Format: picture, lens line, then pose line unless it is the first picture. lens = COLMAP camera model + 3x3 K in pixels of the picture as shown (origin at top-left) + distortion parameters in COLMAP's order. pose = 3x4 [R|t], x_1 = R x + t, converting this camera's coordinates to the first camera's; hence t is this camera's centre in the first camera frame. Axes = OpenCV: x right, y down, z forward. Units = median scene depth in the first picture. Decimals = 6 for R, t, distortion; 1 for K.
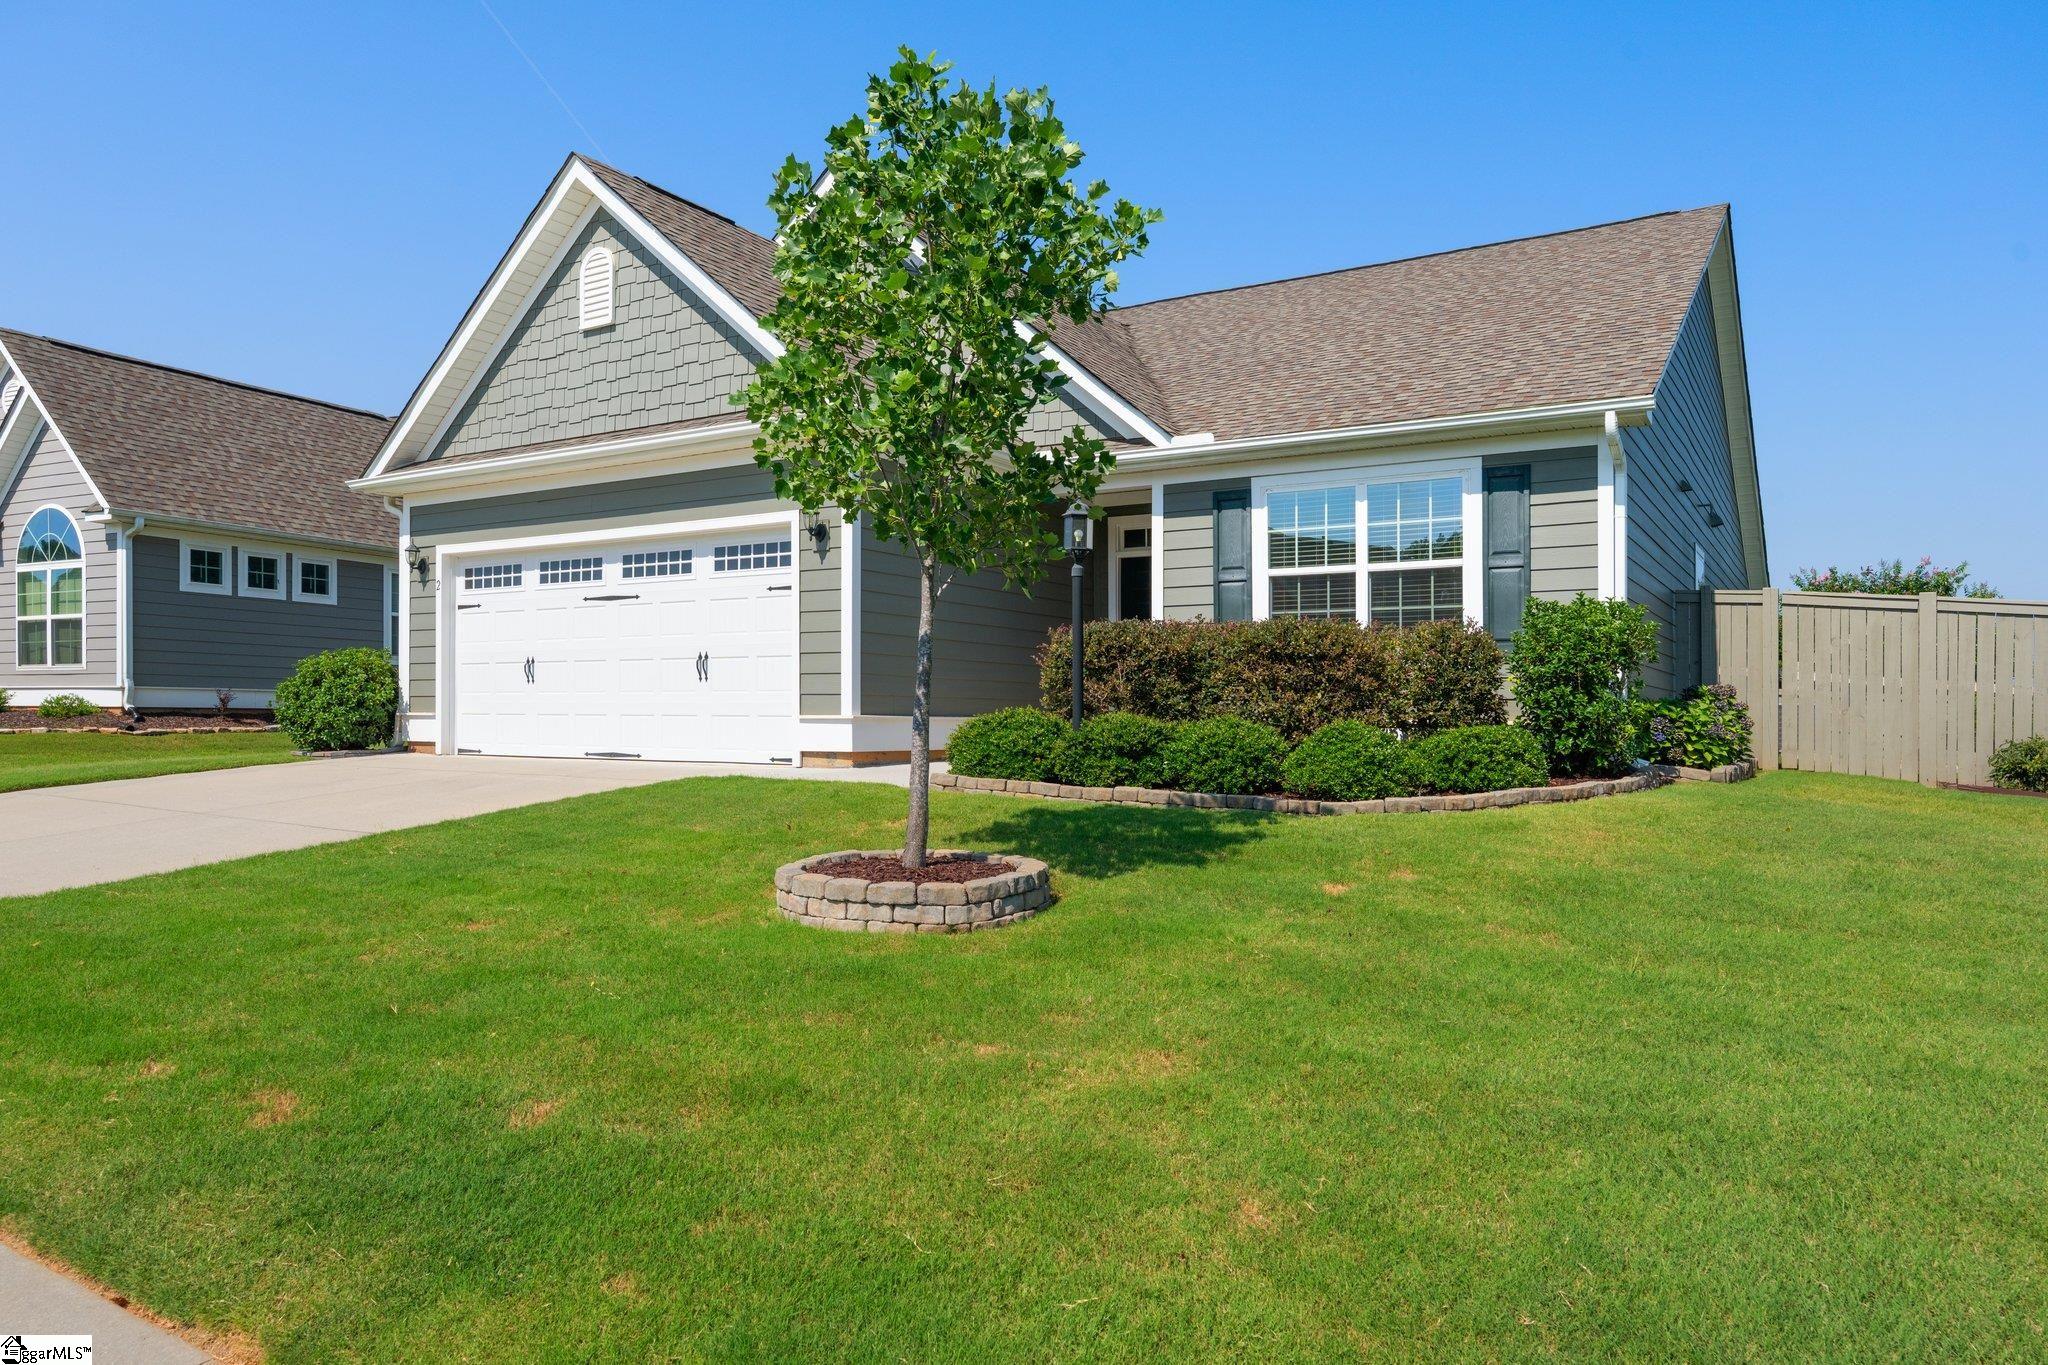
lens RADIAL K [[1411.8, 0, 1023.7], [0, 1411.8, 686.6], [0, 0, 1]] dist [-0.004942, -0.001889]
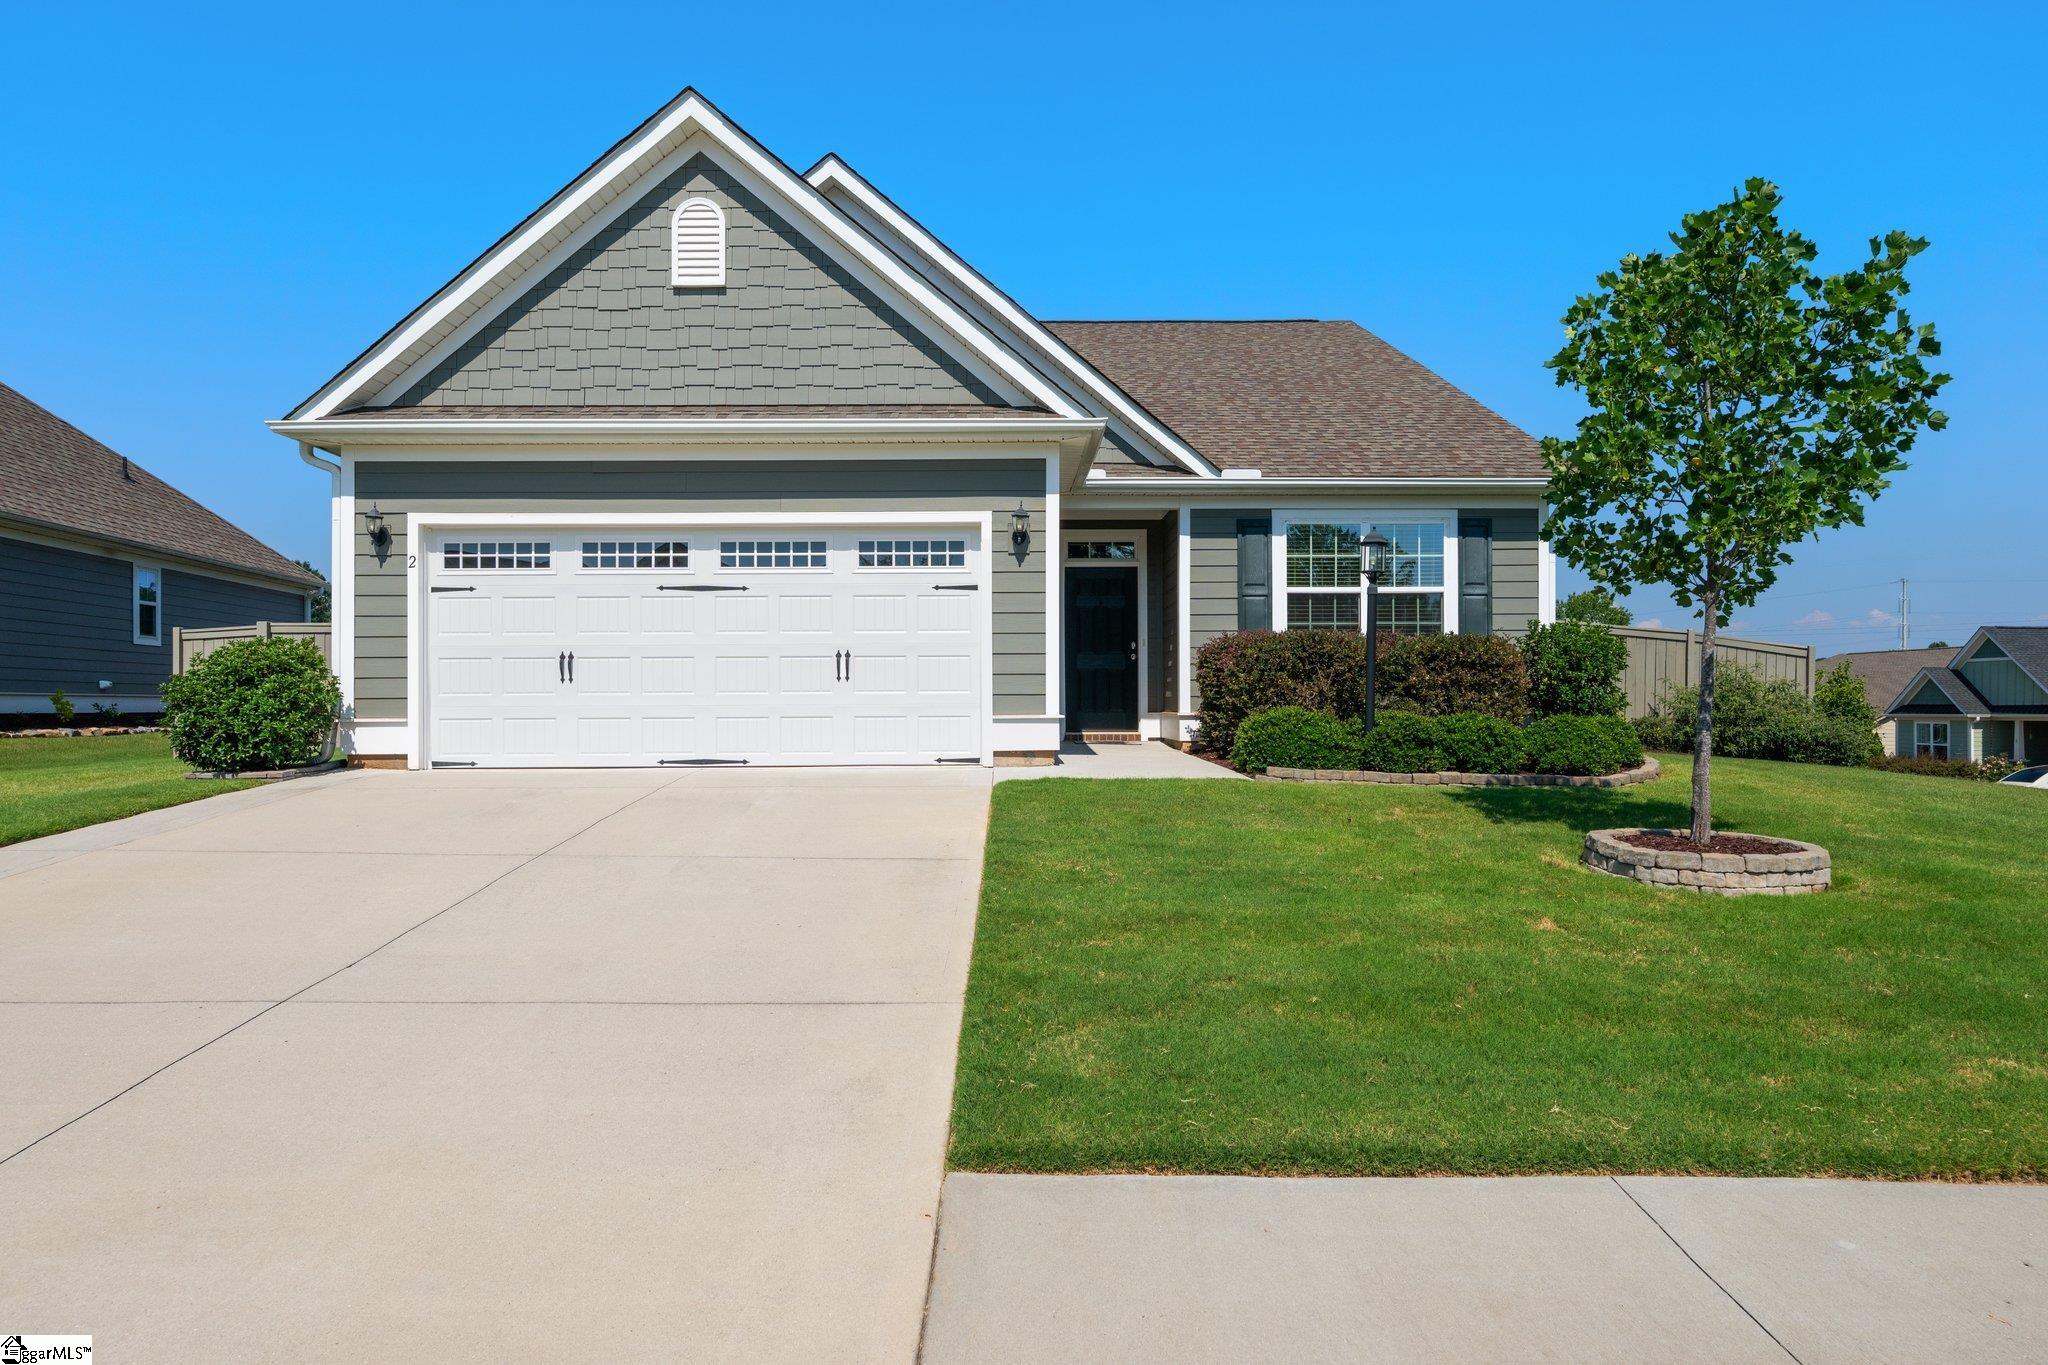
lens RADIAL K [[1290.9, 0, 1023.9], [0, 1290.9, 680.7], [0, 0, 1]] dist [-0.005705, -0.000104]
pose [[0.828073, -0.001775, 0.560618, -0.614102], [-0.001595, 0.999983, 0.005522, -0.009003], [-0.560618, -0.005467, 0.828056, 0.210420]]
